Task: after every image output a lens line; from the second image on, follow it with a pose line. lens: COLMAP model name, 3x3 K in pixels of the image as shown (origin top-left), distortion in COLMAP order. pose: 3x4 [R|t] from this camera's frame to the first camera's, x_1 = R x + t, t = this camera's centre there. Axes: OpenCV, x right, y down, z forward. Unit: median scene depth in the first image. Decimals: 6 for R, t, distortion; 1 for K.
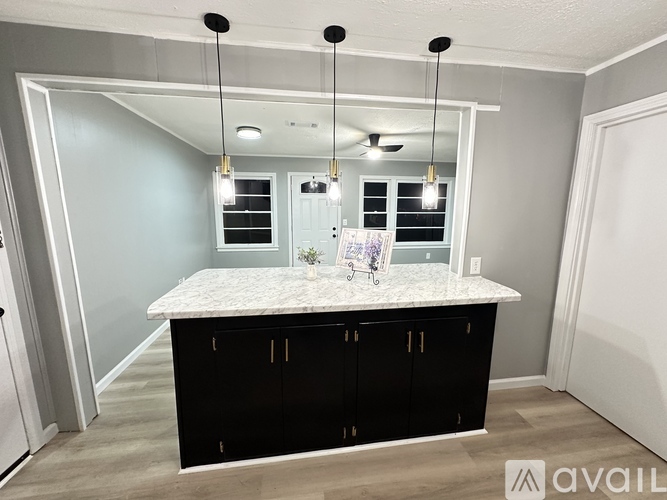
lens RADIAL K [[267.0, 0, 333.5], [0, 267.0, 250.0], [0, 0, 1]] dist [-0.004168, -0.000678]
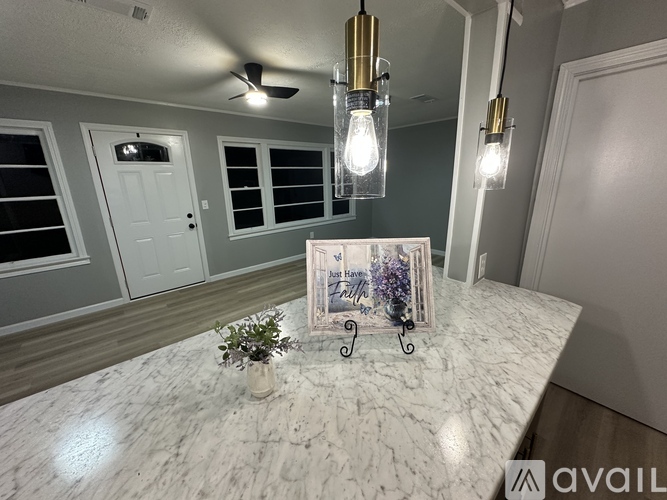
lens RADIAL K [[267.0, 0, 333.5], [0, 267.0, 250.0], [0, 0, 1]] dist [-0.004168, -0.000678]
pose [[0.838462, -0.167510, 0.518577, -0.086739], [0.112769, 0.984322, 0.135624, -0.067997], [-0.533165, -0.055236, 0.844206, 0.347139]]
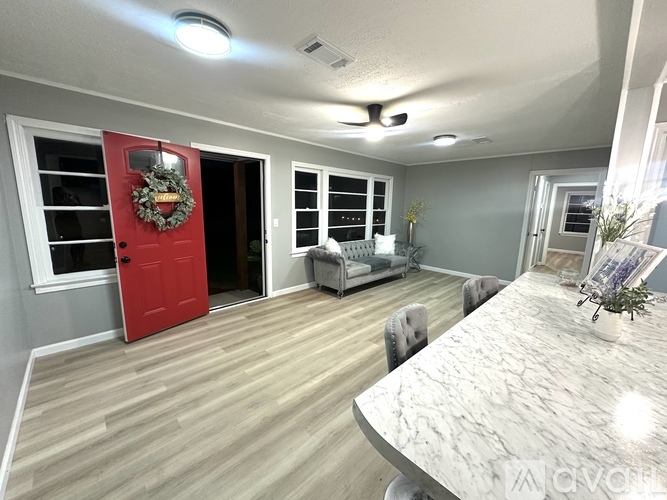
lens RADIAL K [[267.0, 0, 333.5], [0, 267.0, 250.0], [0, 0, 1]] dist [-0.004168, -0.000678]
pose [[0.809320, -0.084938, 0.581194, -0.405599], [0.076240, 0.996309, 0.039439, -0.070675], [-0.582399, 0.012392, 0.812809, 0.471430]]
